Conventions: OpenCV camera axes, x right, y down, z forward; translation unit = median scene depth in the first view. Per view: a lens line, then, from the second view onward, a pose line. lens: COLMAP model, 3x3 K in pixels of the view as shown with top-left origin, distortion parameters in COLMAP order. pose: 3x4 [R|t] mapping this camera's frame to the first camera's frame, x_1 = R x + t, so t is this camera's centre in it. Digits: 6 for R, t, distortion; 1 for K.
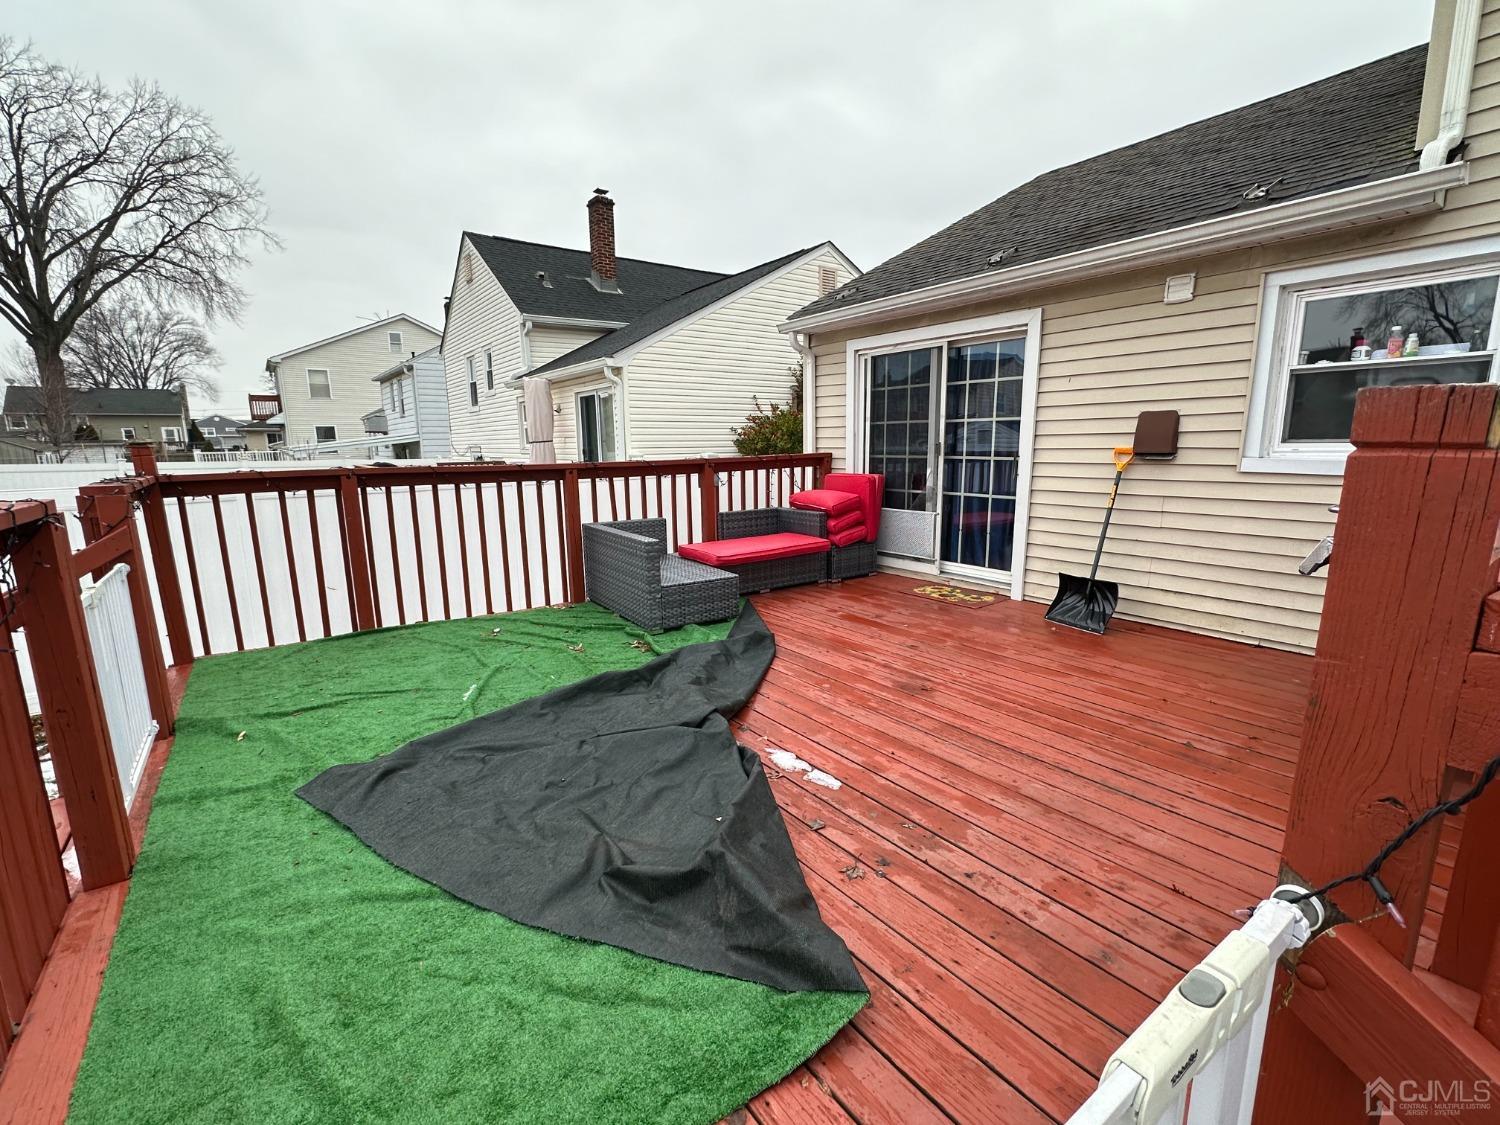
lens RADIAL K [[668.6, 0, 739.5], [0, 668.6, 567.0], [0, 0, 1]] dist [-0.001726, 0.000708]
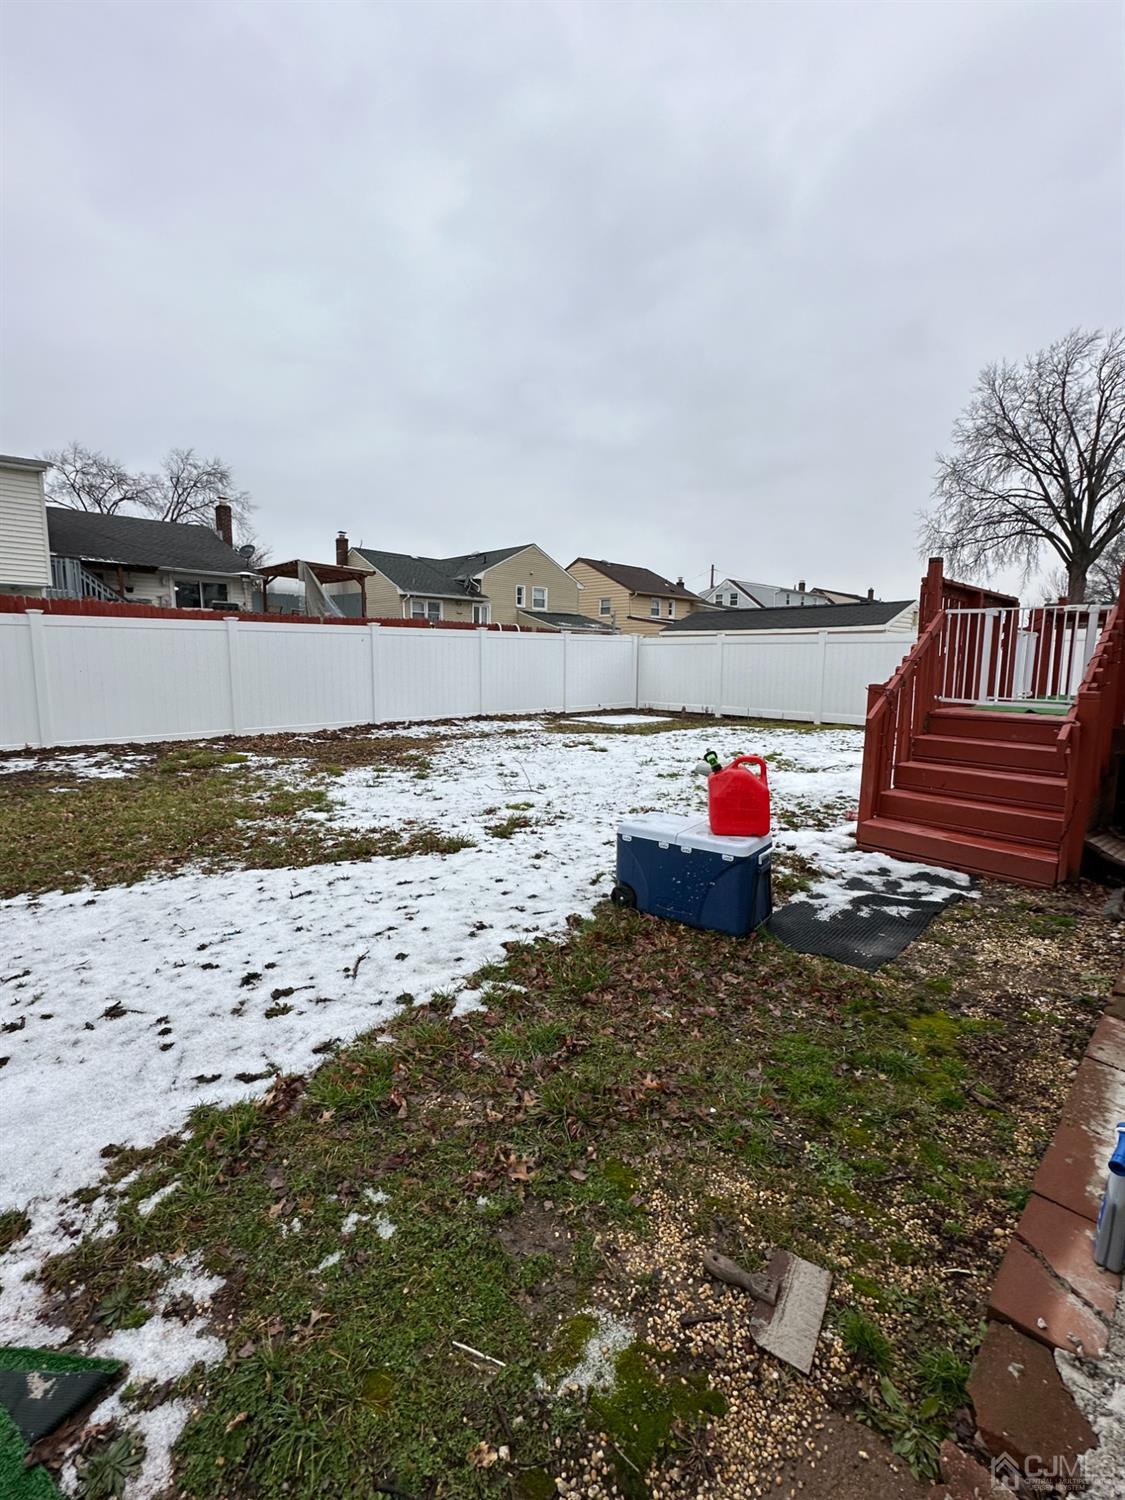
lens RADIAL K [[668.6, 0, 557.4], [0, 668.6, 745.3], [0, 0, 1]] dist [-0.001726, 0.000708]
pose [[0.136610, 0.142685, -0.980295, 0.115893], [-0.189745, 0.975019, 0.115475, 0.036216], [0.972283, 0.170231, 0.160271, -0.106077]]
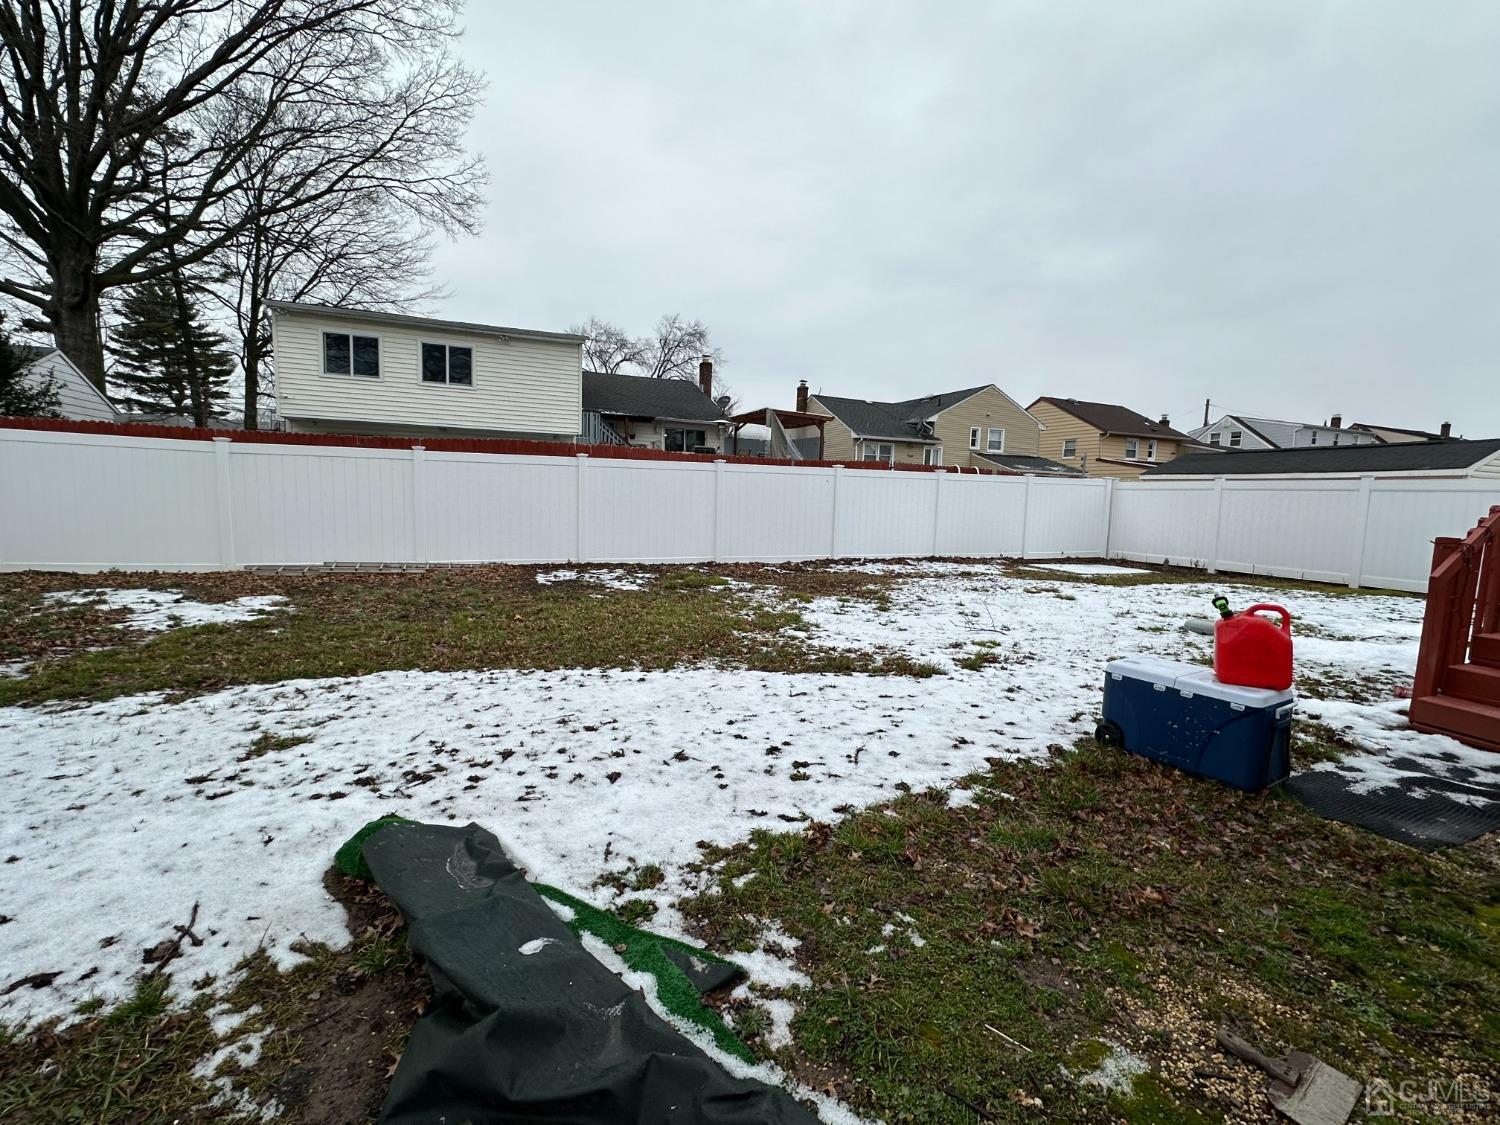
lens RADIAL K [[668.6, 0, 743.7], [0, 668.6, 563.6], [0, 0, 1]] dist [-0.001726, 0.000708]
pose [[-0.232872, 0.105430, -0.966776, 0.231561], [-0.201936, 0.967197, 0.154117, 0.055166], [0.951311, 0.231117, -0.203943, -0.174924]]
